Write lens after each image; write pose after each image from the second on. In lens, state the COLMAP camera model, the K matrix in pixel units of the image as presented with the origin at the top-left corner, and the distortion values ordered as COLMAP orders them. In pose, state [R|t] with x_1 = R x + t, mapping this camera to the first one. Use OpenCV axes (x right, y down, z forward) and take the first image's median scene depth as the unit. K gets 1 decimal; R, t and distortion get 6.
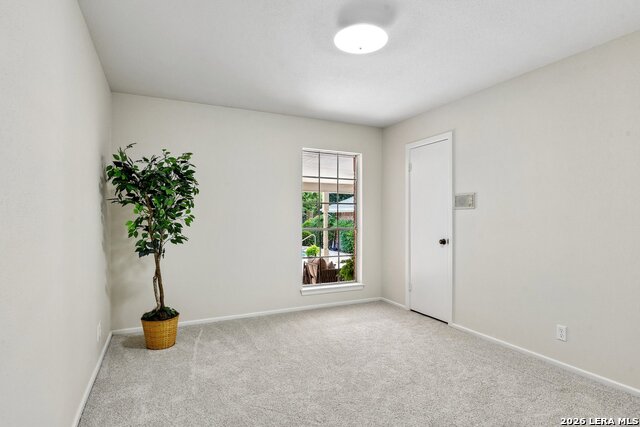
lens RADIAL K [[335.2, 0, 320.0], [0, 335.2, 213.5], [0, 0, 1]] dist [0.001128, -0.000333]
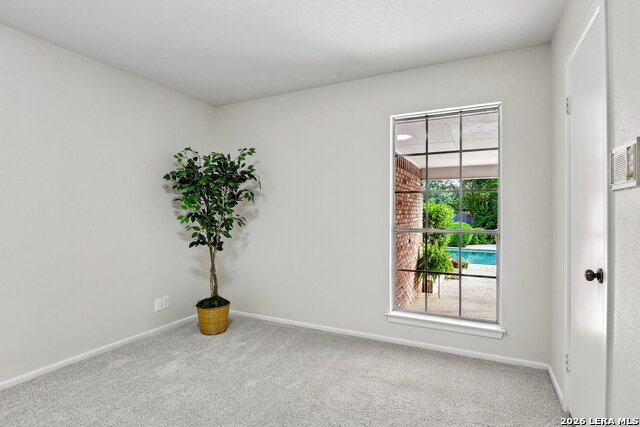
lens RADIAL K [[335.2, 0, 320.0], [0, 335.2, 213.5], [0, 0, 1]] dist [0.001128, -0.000333]
pose [[0.616526, 0.006062, -0.787311, 0.570243], [0.005745, 0.999909, 0.012197, 0.003168], [0.787313, -0.012043, 0.616436, 0.595847]]
